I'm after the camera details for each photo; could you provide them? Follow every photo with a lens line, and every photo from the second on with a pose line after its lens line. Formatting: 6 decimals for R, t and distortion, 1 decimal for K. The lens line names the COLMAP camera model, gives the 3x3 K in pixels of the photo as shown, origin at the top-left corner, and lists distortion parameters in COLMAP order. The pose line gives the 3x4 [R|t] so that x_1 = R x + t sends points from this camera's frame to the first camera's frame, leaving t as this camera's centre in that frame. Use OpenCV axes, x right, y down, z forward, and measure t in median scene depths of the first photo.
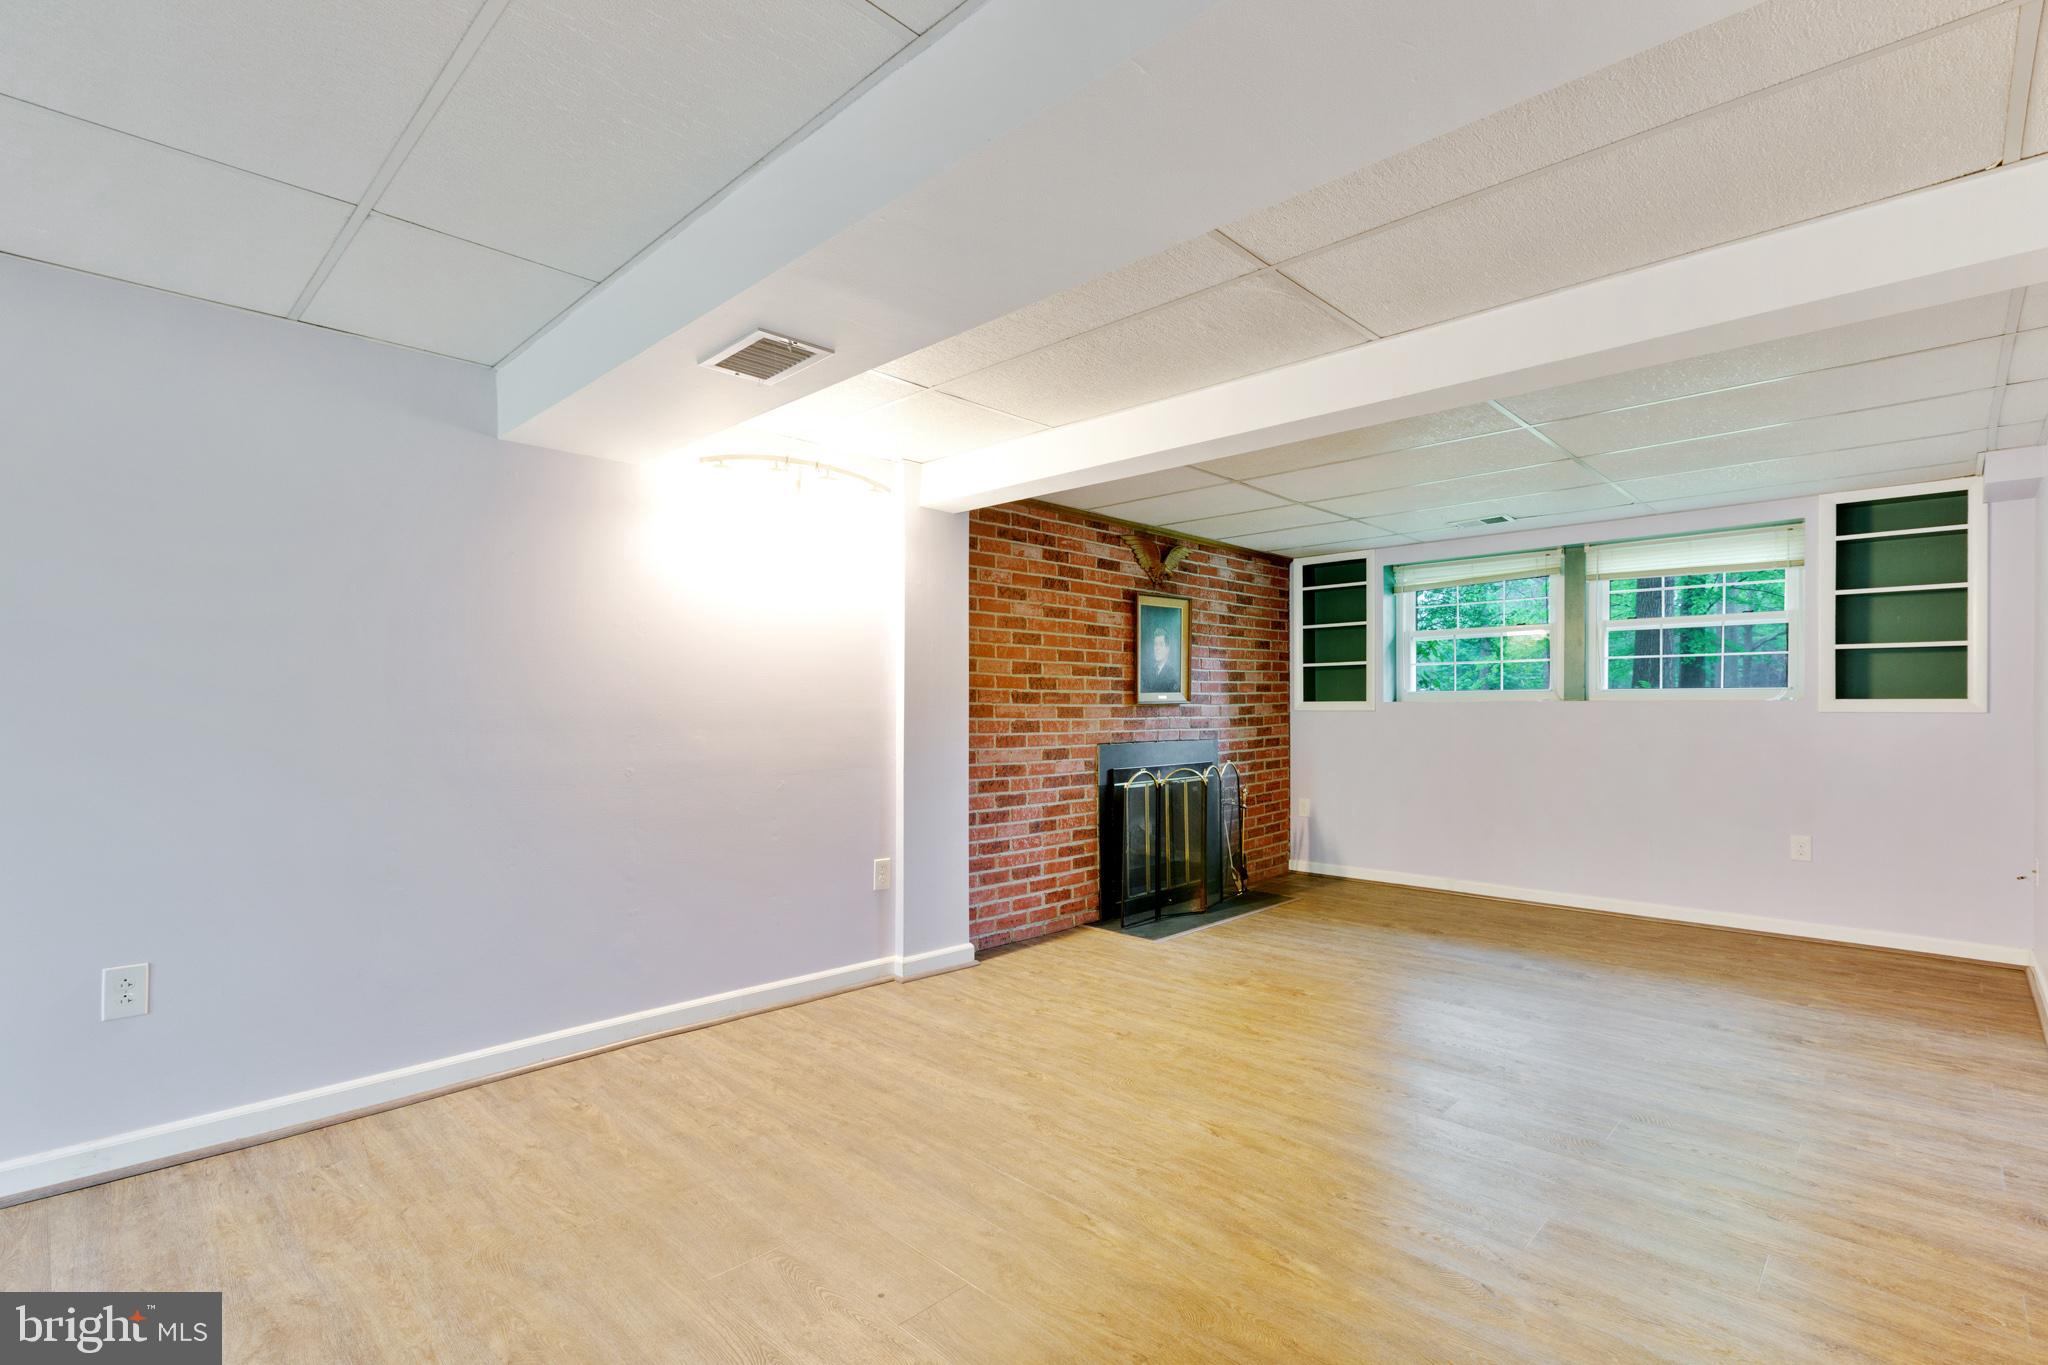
lens RADIAL K [[941.6, 0, 1020.6], [0, 941.6, 711.3], [0, 0, 1]] dist [-0.000698, -0.000506]
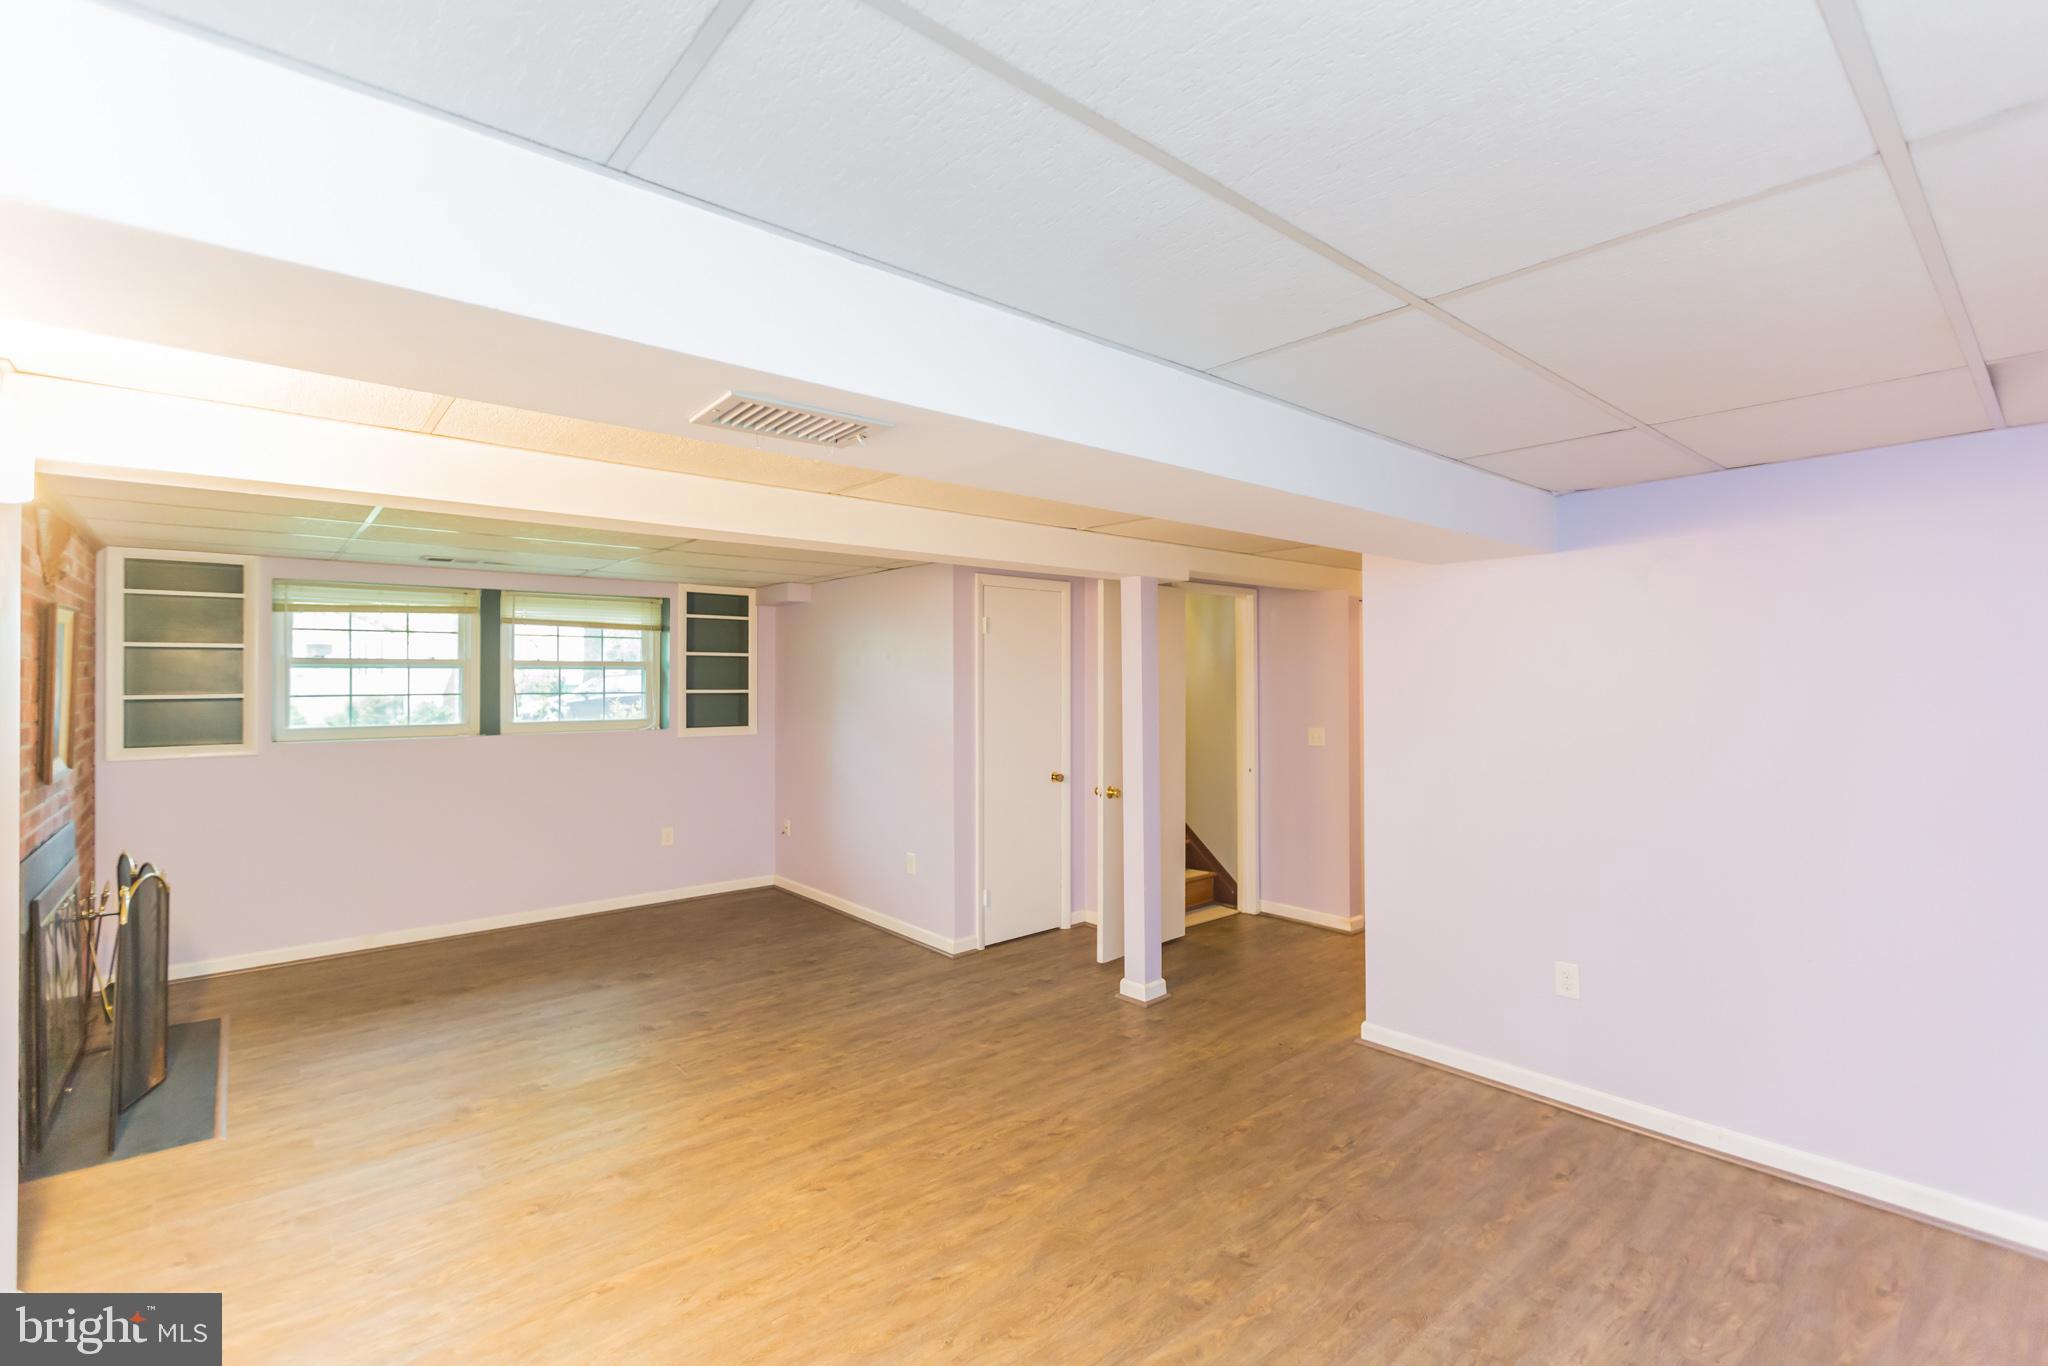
lens RADIAL K [[916.3, 0, 1023.0], [0, 916.3, 661.5], [0, 0, 1]] dist [0.000362, -0.000493]
pose [[0.086385, 0.020613, 0.996049, -0.520151], [0.004772, 0.999766, -0.021104, -0.089683], [-0.996250, 0.006576, 0.086266, 0.403553]]
